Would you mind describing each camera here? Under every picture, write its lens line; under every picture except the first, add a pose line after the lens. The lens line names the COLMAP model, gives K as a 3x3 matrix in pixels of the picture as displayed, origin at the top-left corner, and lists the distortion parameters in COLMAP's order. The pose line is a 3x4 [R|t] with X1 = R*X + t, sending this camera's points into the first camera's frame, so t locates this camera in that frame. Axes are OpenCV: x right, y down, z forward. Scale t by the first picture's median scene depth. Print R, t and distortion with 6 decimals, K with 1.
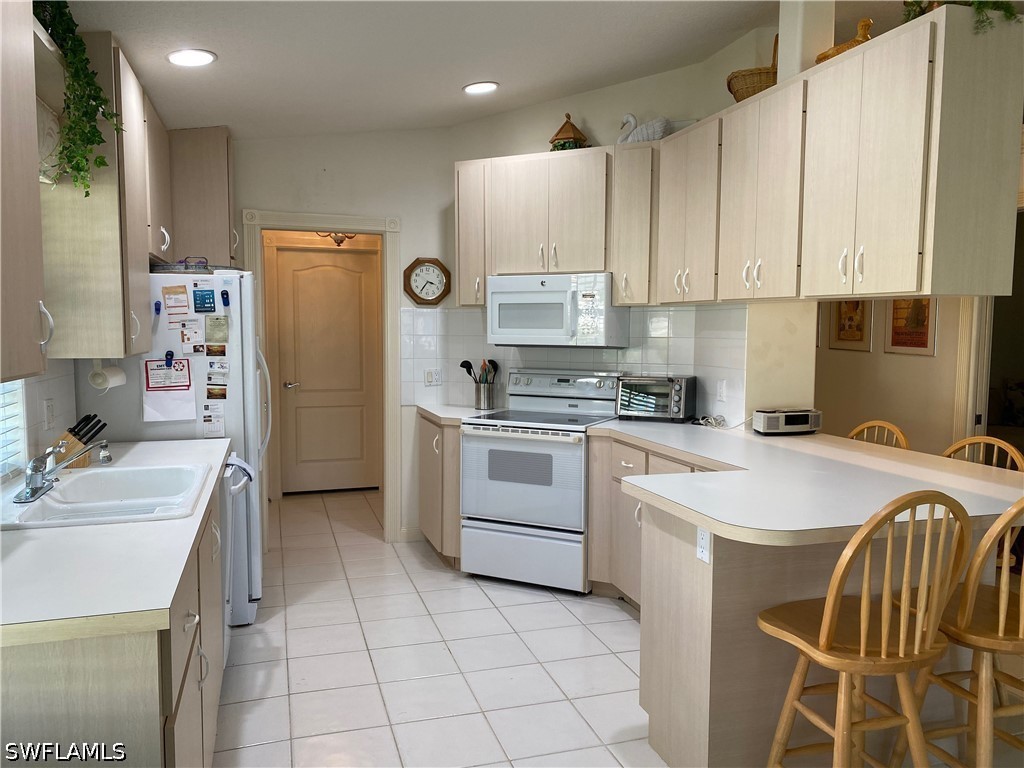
lens RADIAL K [[782.1, 0, 512.0], [0, 782.1, 384.0], [0, 0, 1]] dist [0.091266, -0.134968]
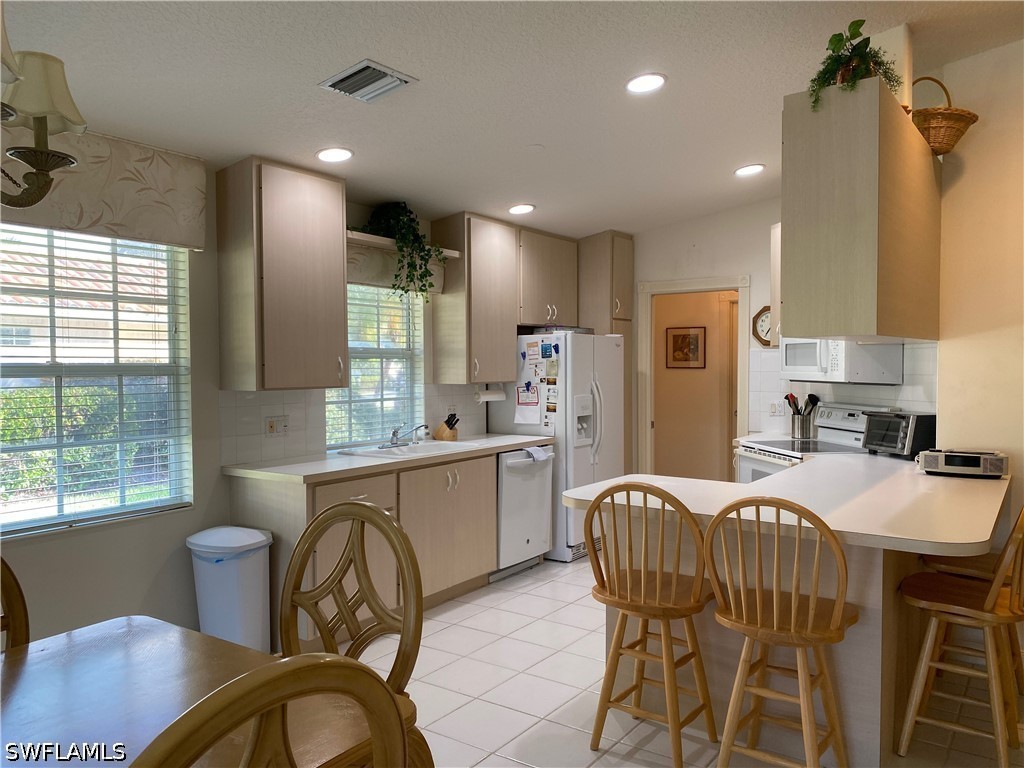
lens RADIAL K [[782.1, 0, 512.0], [0, 782.1, 384.0], [0, 0, 1]] dist [0.091266, -0.134968]
pose [[0.612115, 0.013845, -0.790648, 0.817141], [-0.051308, 0.998435, -0.022238, 0.001589], [0.789102, 0.054179, 0.611868, -0.023530]]
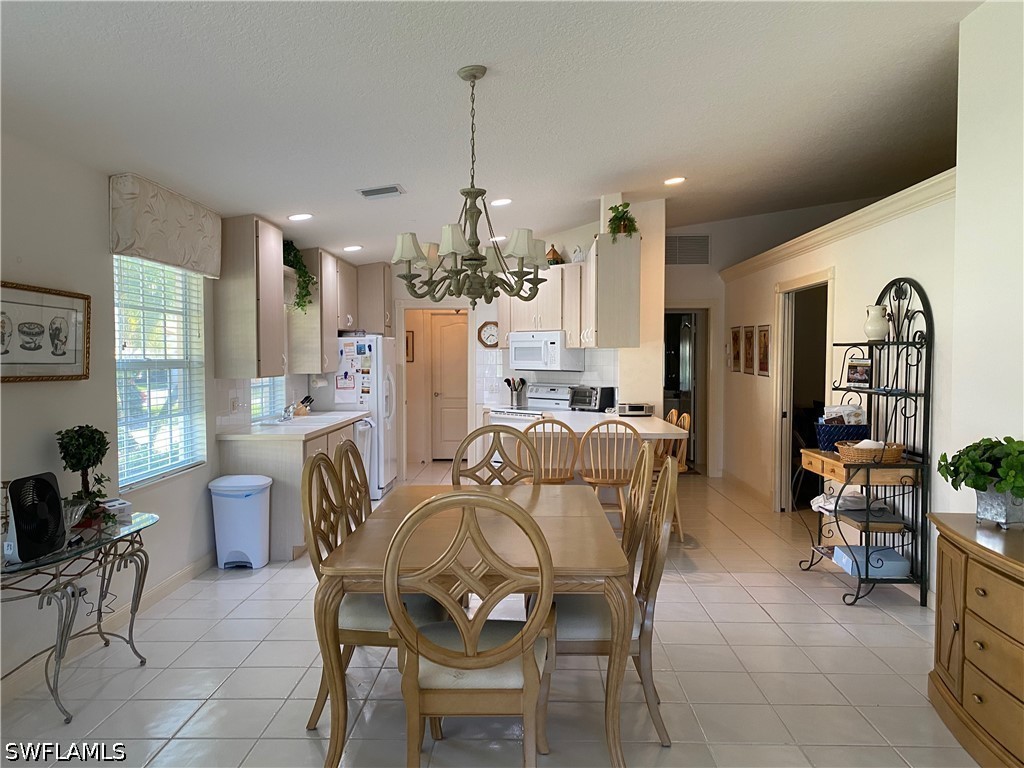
lens RADIAL K [[782.1, 0, 512.0], [0, 782.1, 384.0], [0, 0, 1]] dist [0.091266, -0.134968]
pose [[0.949535, 0.007469, -0.313573, 0.699047], [-0.018855, 0.999268, -0.033296, 0.057320], [0.313095, 0.037528, 0.948980, -0.946840]]
